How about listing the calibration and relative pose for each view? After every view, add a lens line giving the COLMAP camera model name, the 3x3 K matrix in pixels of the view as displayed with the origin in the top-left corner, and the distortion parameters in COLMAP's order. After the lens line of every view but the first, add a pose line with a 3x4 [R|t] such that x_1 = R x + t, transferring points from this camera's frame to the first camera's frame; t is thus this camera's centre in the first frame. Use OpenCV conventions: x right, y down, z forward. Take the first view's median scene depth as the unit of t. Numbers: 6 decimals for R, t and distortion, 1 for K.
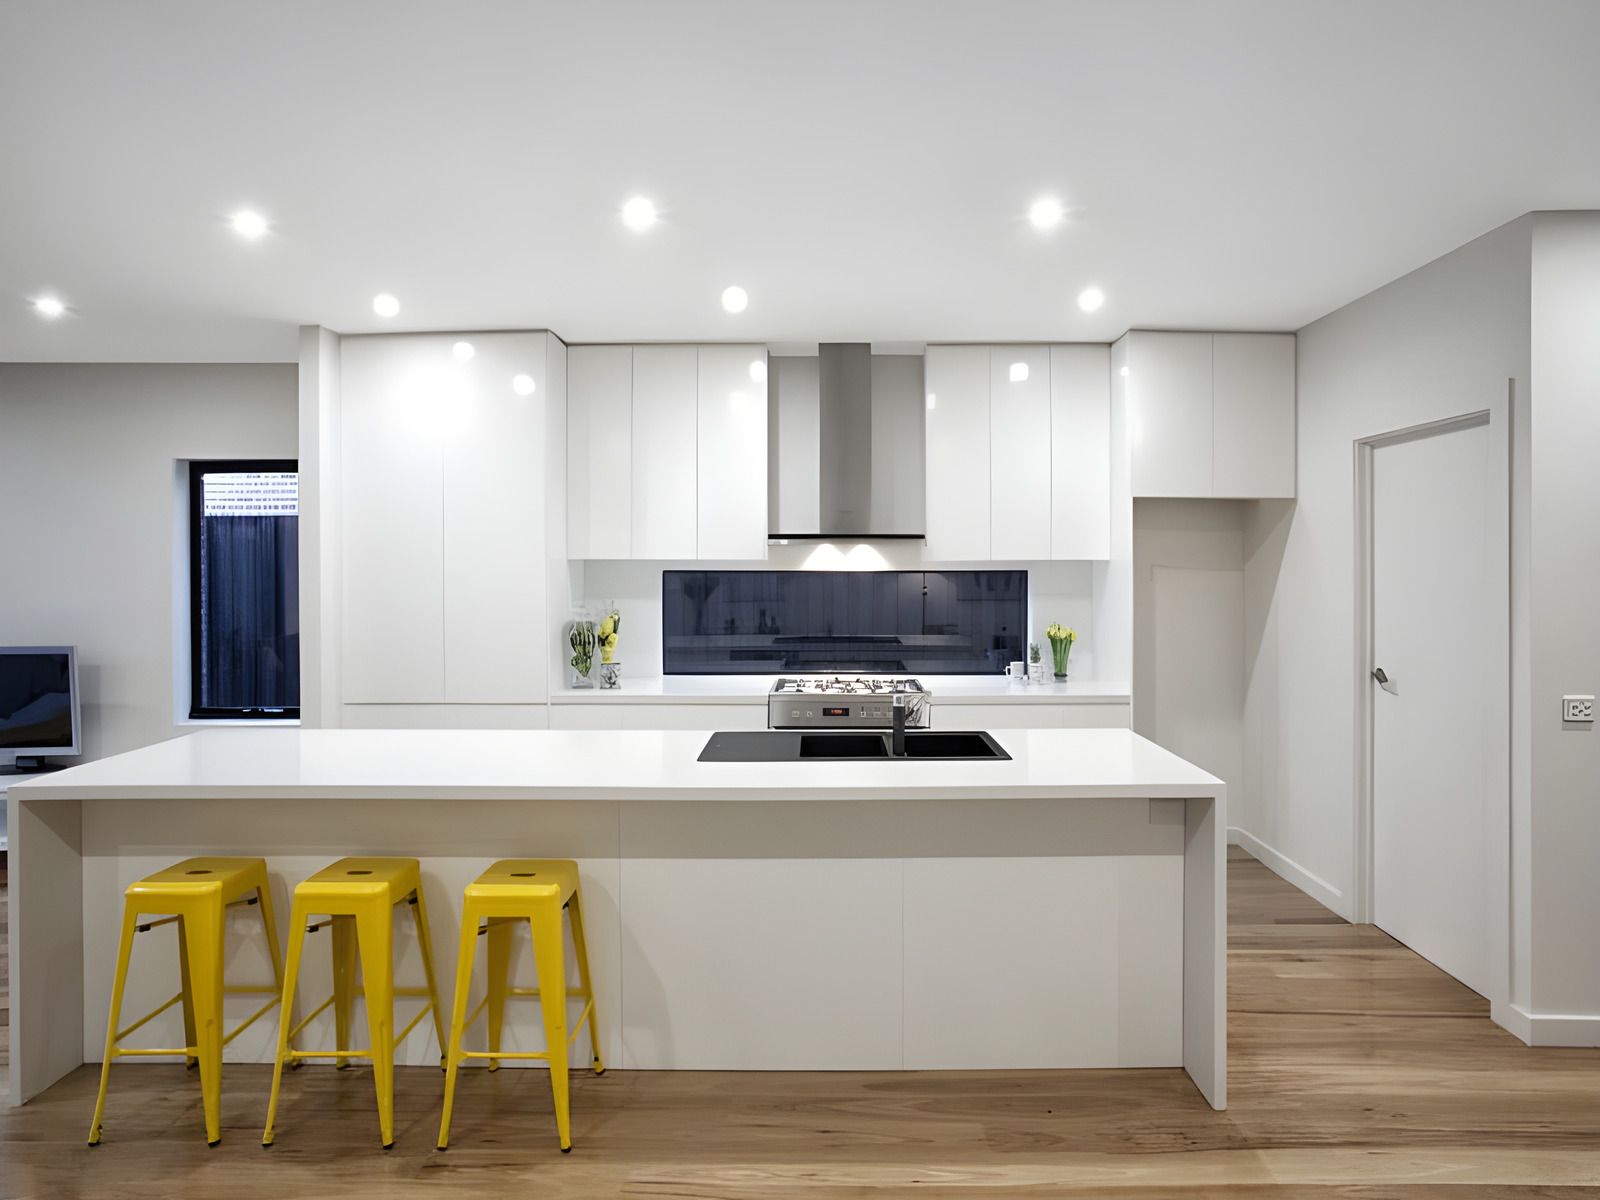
lens RADIAL K [[793.5, 0, 797.1], [0, 793.5, 605.4], [0, 0, 1]] dist [-0.080736, 0.042604]
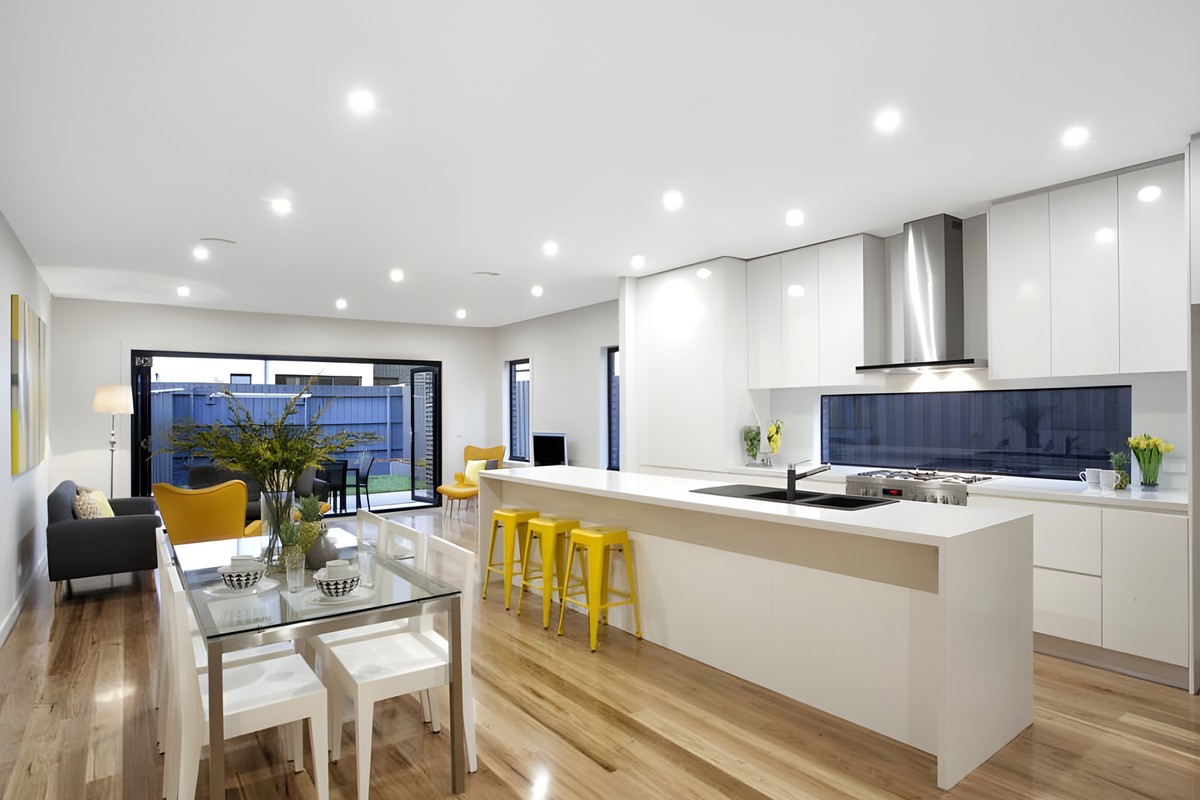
lens RADIAL K [[595.2, 0, 591.7], [0, 595.2, 419.3], [0, 0, 1]] dist [-0.021593, 0.000175]
pose [[0.644696, 0.002358, -0.764436, 0.641733], [-0.006958, 0.999972, -0.002783, 0.015335], [0.764407, 0.007113, 0.644694, -0.090931]]
